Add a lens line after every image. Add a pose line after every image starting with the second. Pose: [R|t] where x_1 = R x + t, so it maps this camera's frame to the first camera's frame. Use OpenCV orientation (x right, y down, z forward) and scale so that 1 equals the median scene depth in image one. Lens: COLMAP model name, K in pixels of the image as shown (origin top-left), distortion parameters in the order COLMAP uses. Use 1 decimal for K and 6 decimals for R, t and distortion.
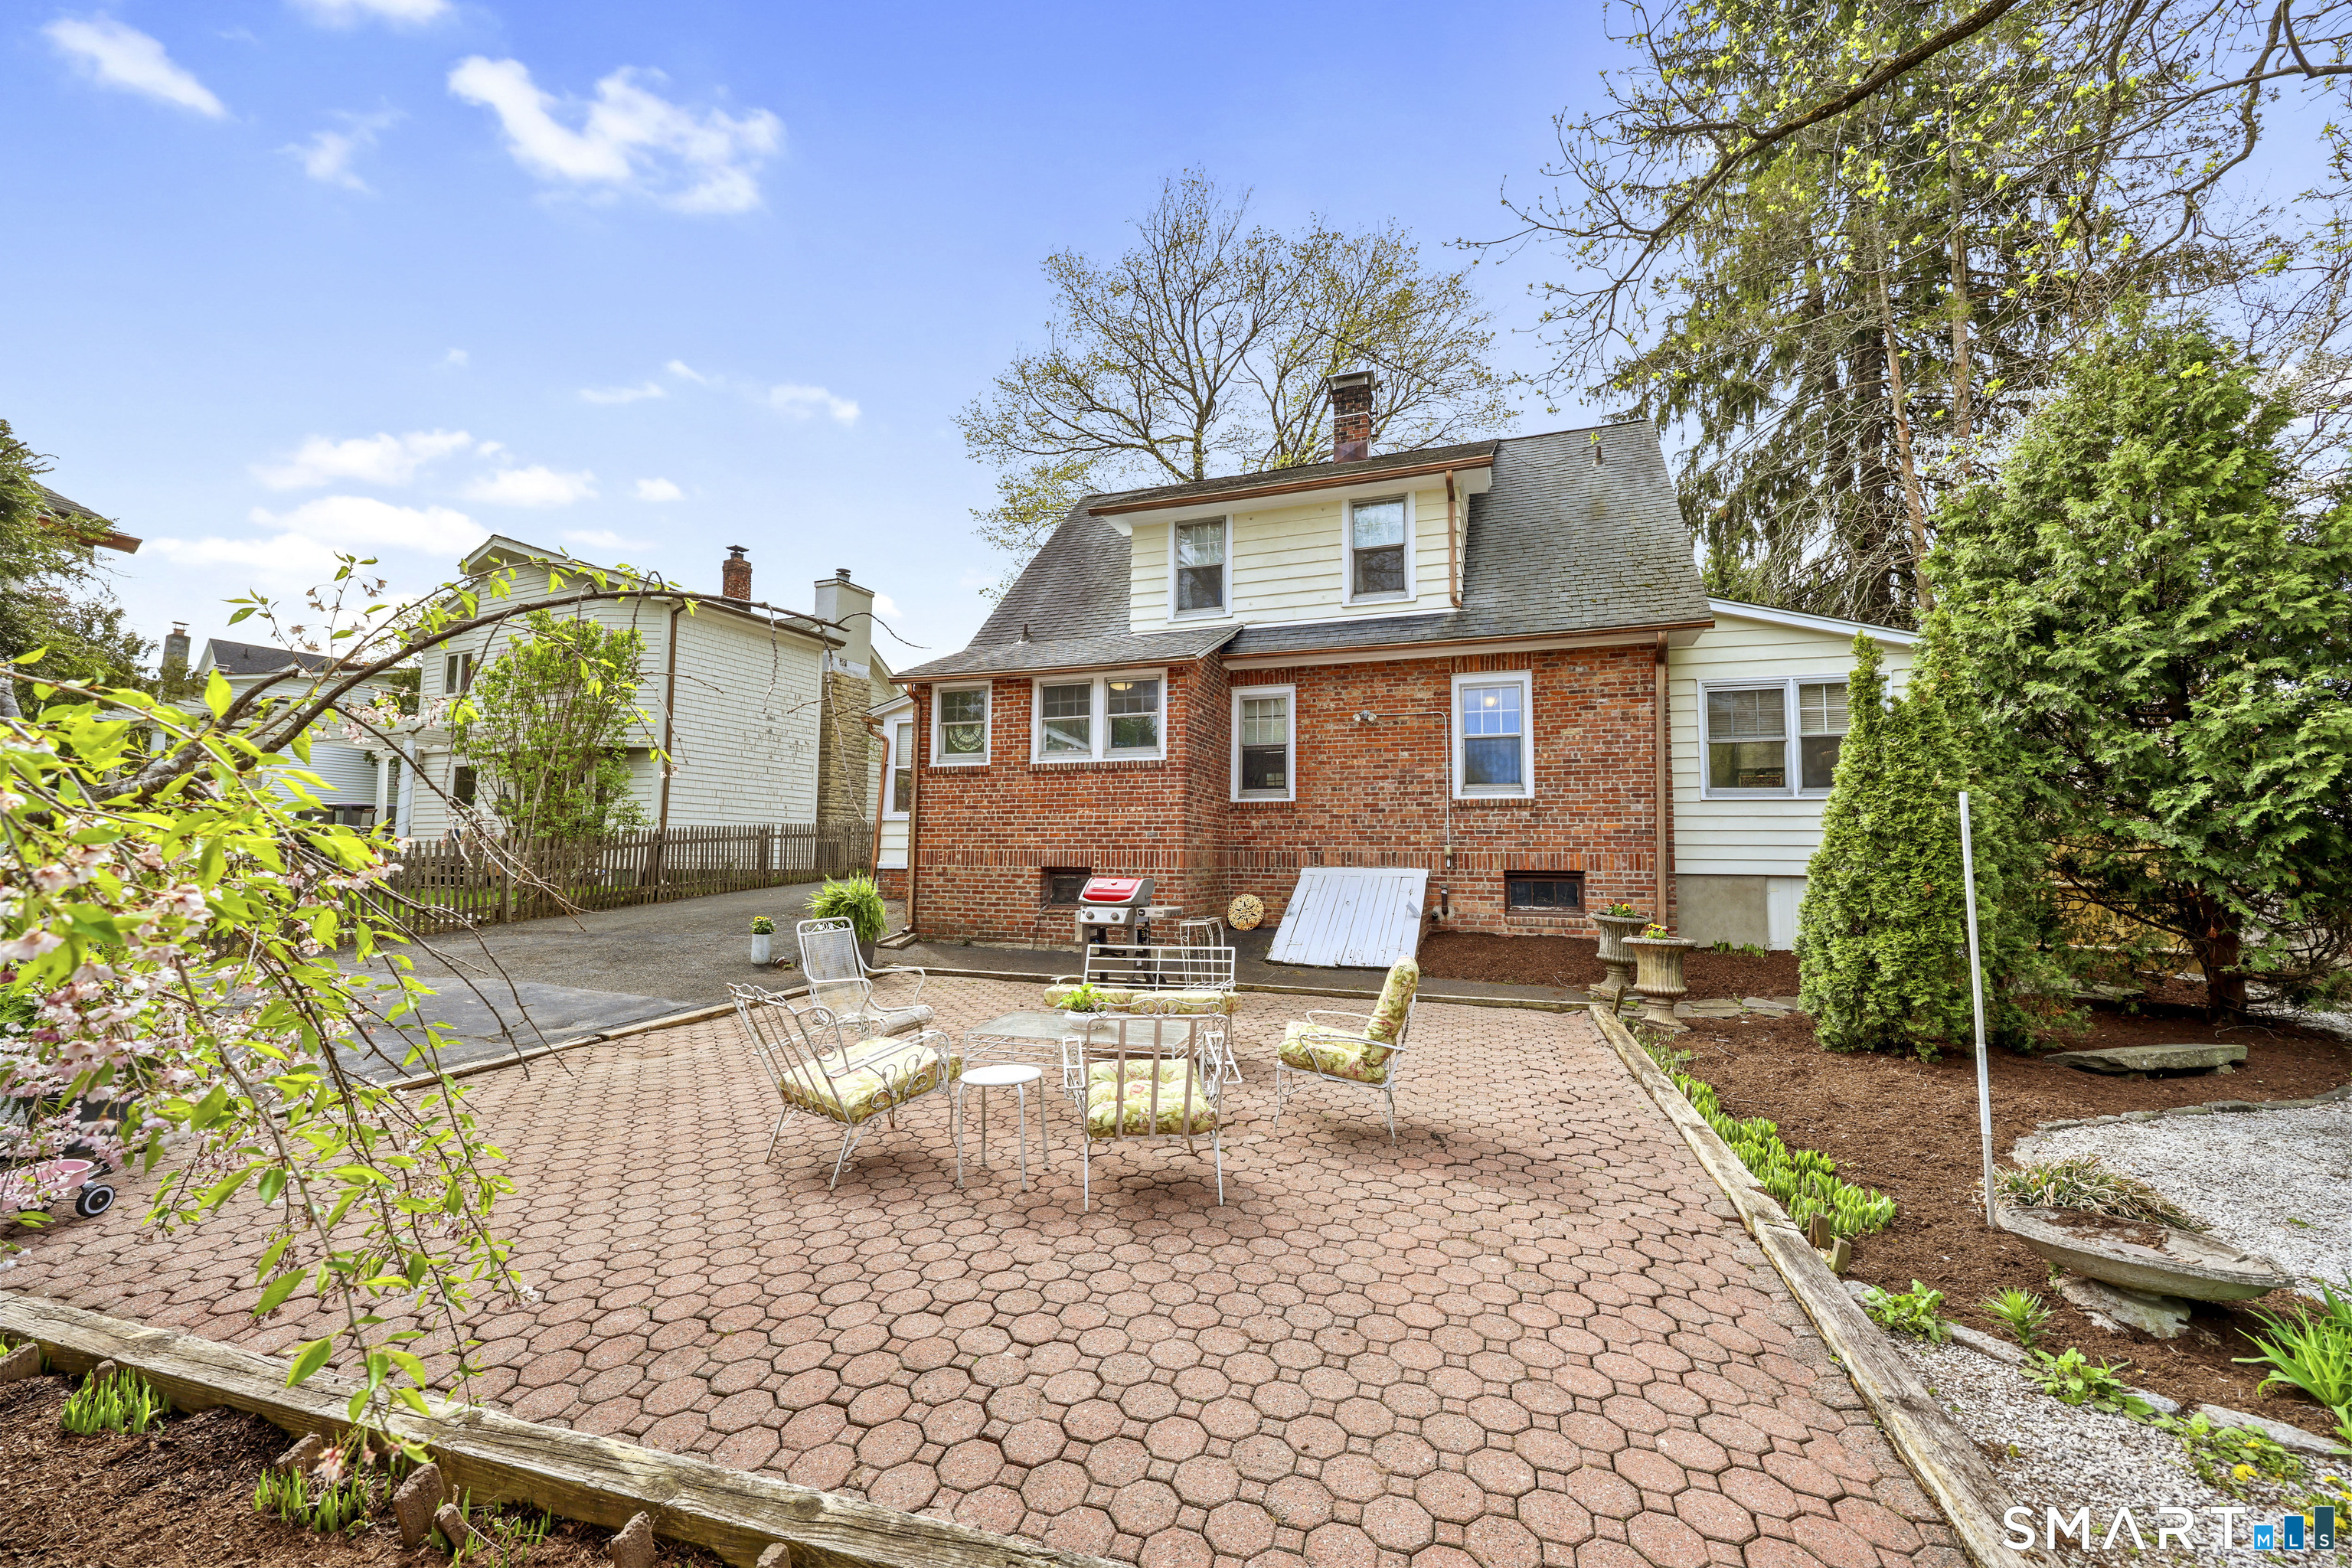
lens RADIAL K [[952.3, 0, 1165.9], [0, 952.3, 790.1], [0, 0, 1]] dist [0.001614, -0.000661]
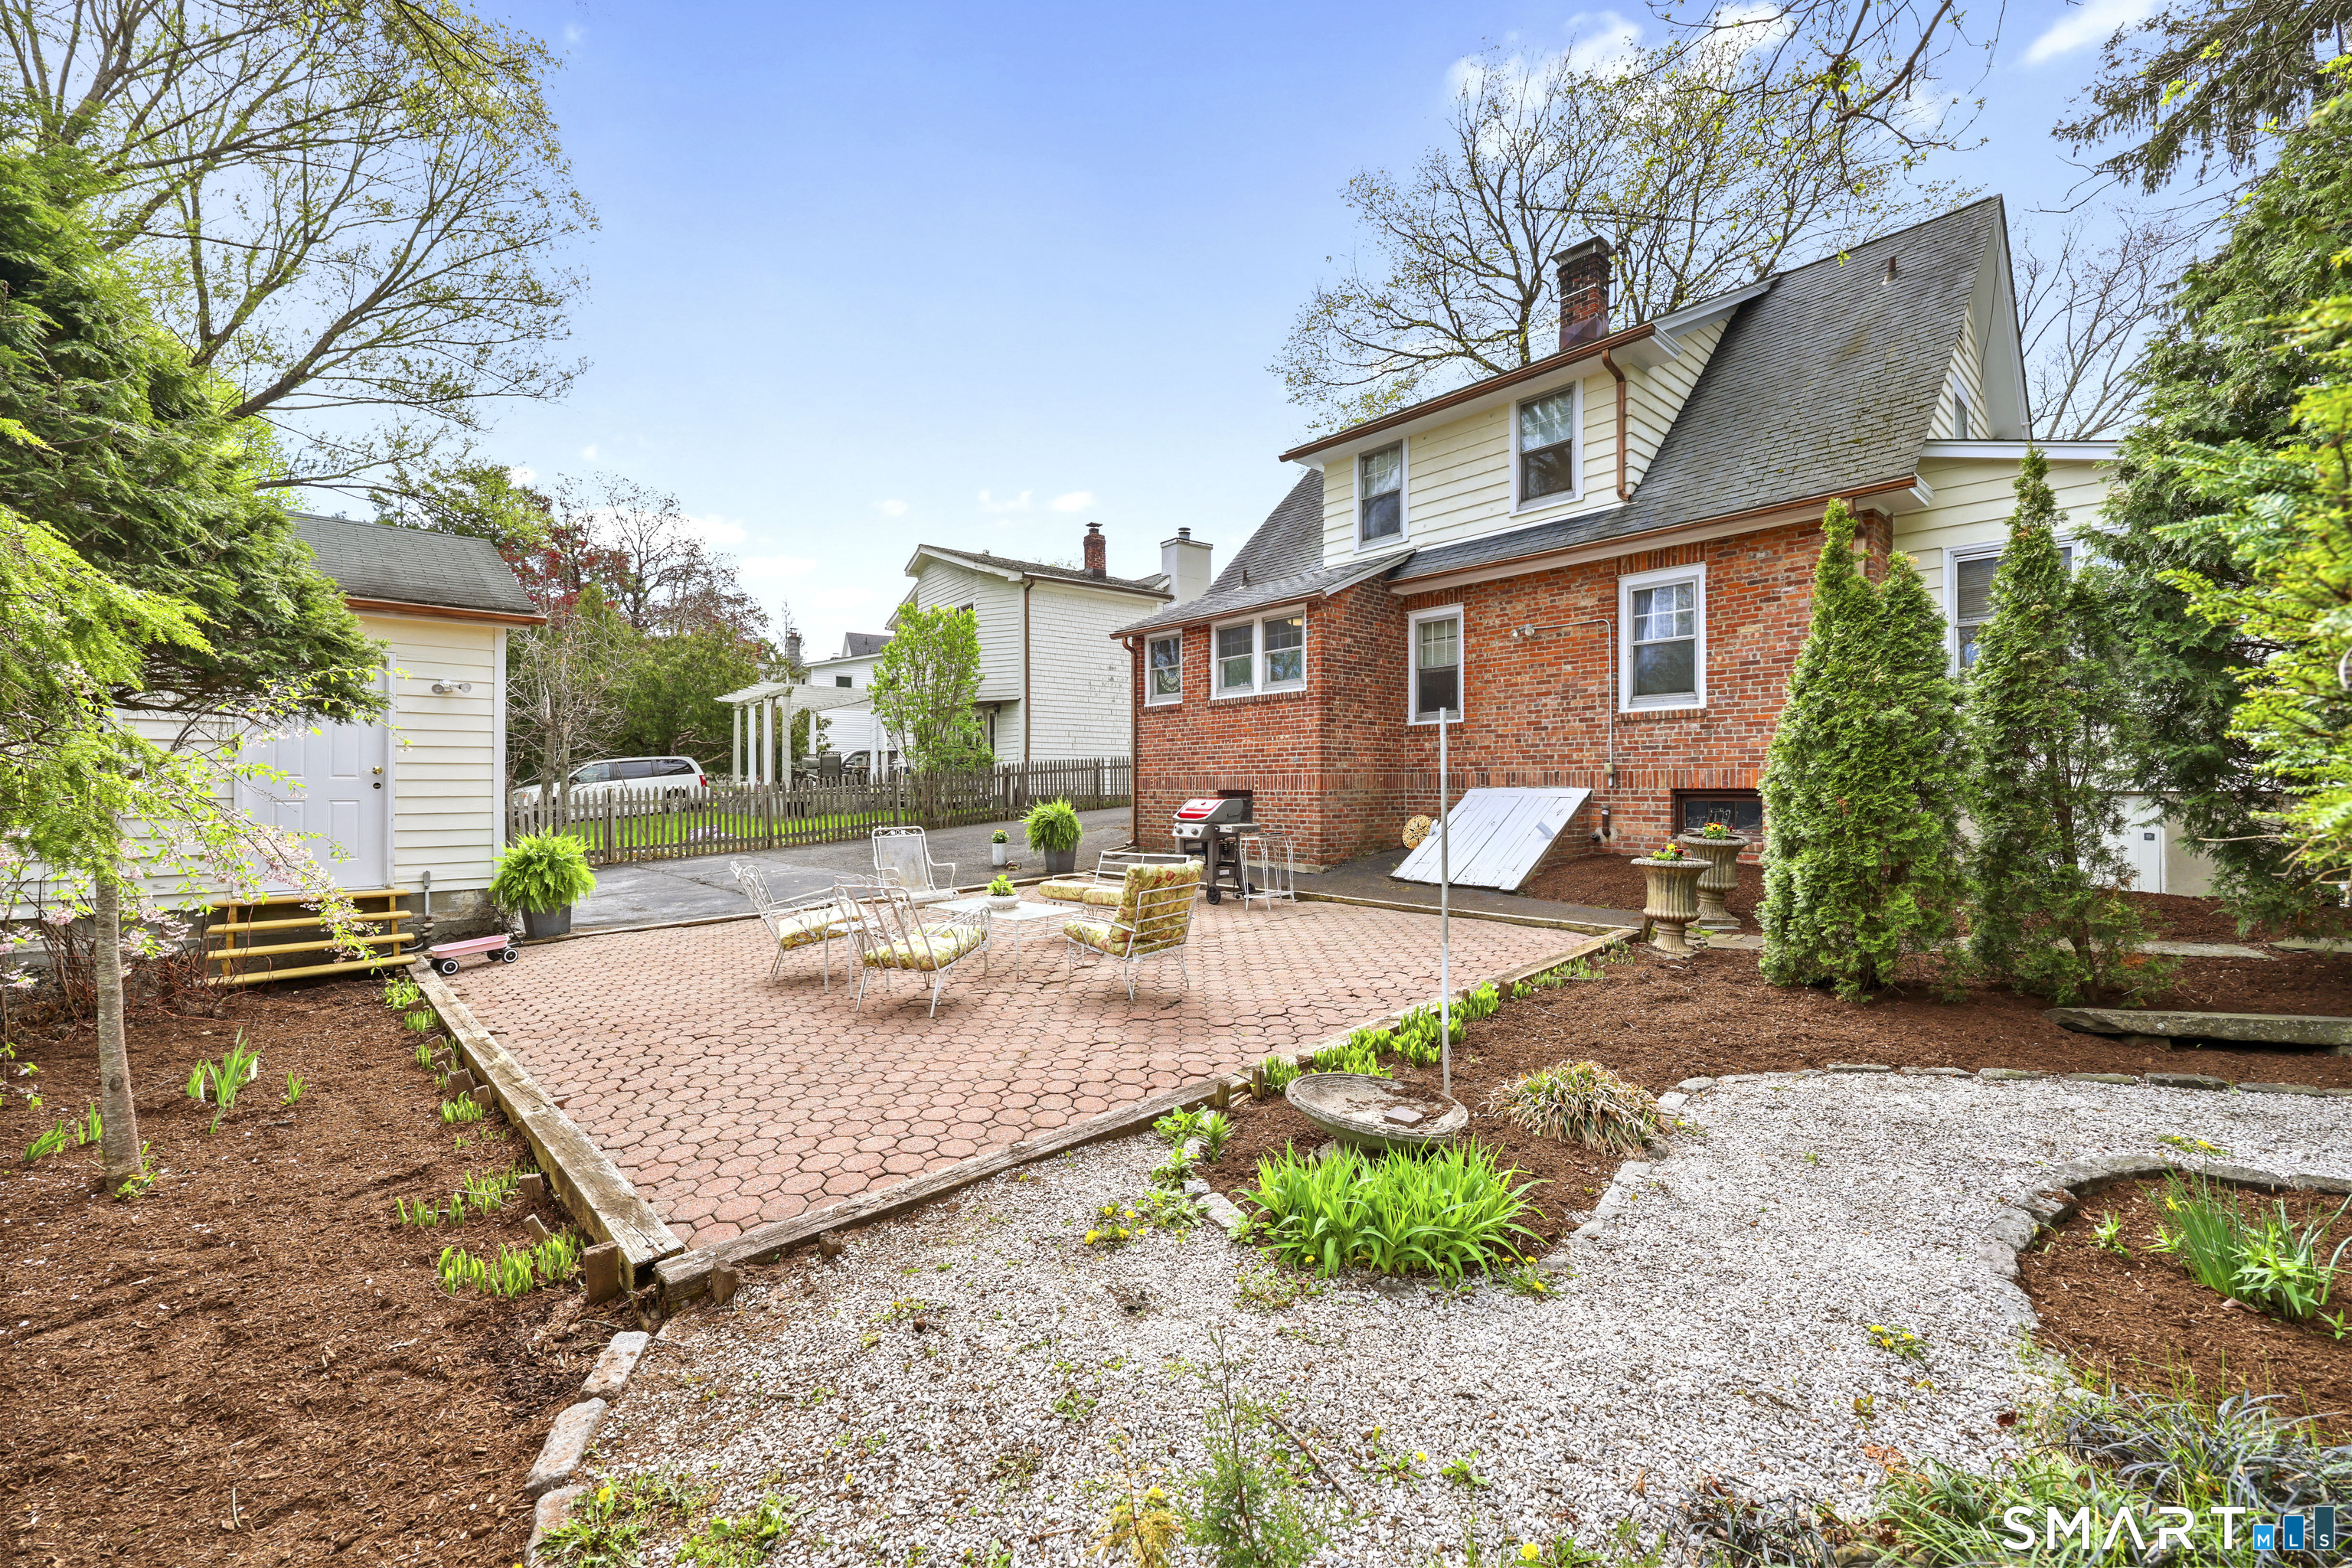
lens RADIAL K [[952.5, 0, 1166.0], [0, 952.5, 787.1], [0, 0, 1]] dist [-0.001554, -0.000177]
pose [[0.875455, -0.011793, -0.483156, 0.356913], [0.047748, 0.996922, 0.062184, 0.002714], [0.480935, -0.077509, 0.873323, -0.025401]]
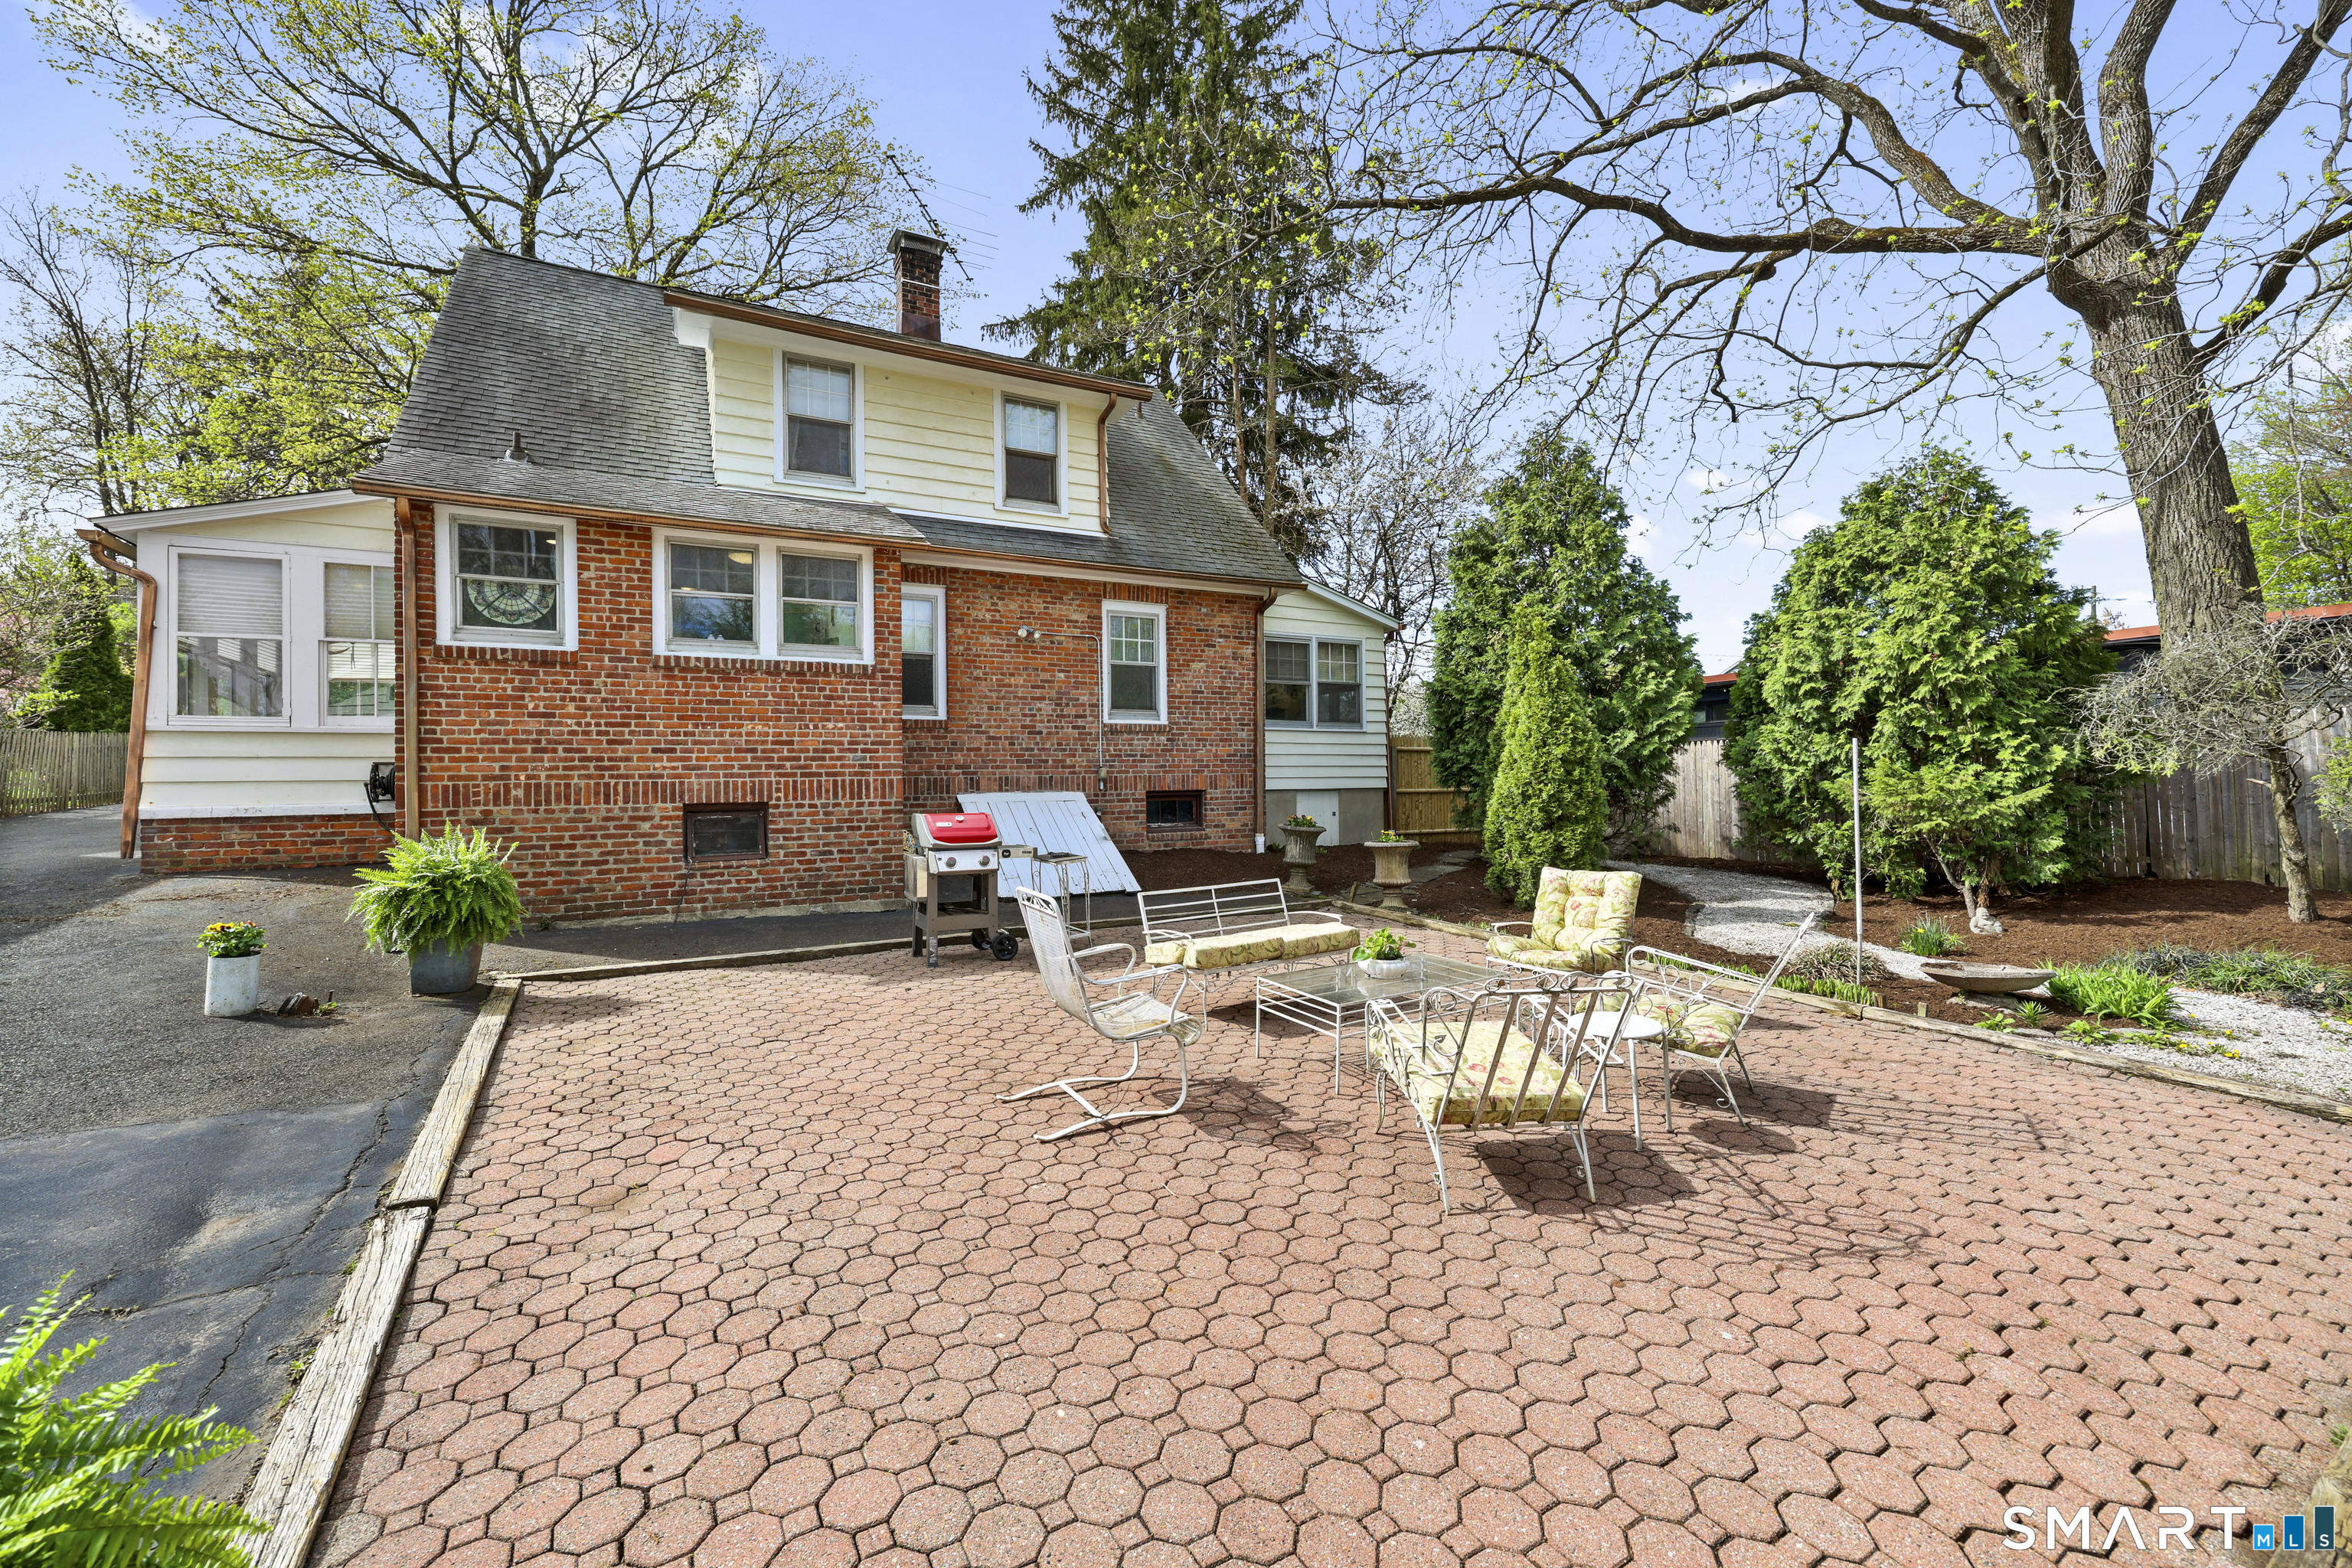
lens RADIAL K [[952.4, 0, 1176.0], [0, 952.4, 784.0], [0, 0, 1]] dist [0.000259, -0.000030]
pose [[0.660696, -0.021106, 0.750357, -0.407852], [-0.038570, 0.997330, 0.062014, 0.008138], [-0.749662, -0.069913, 0.658118, 0.259383]]
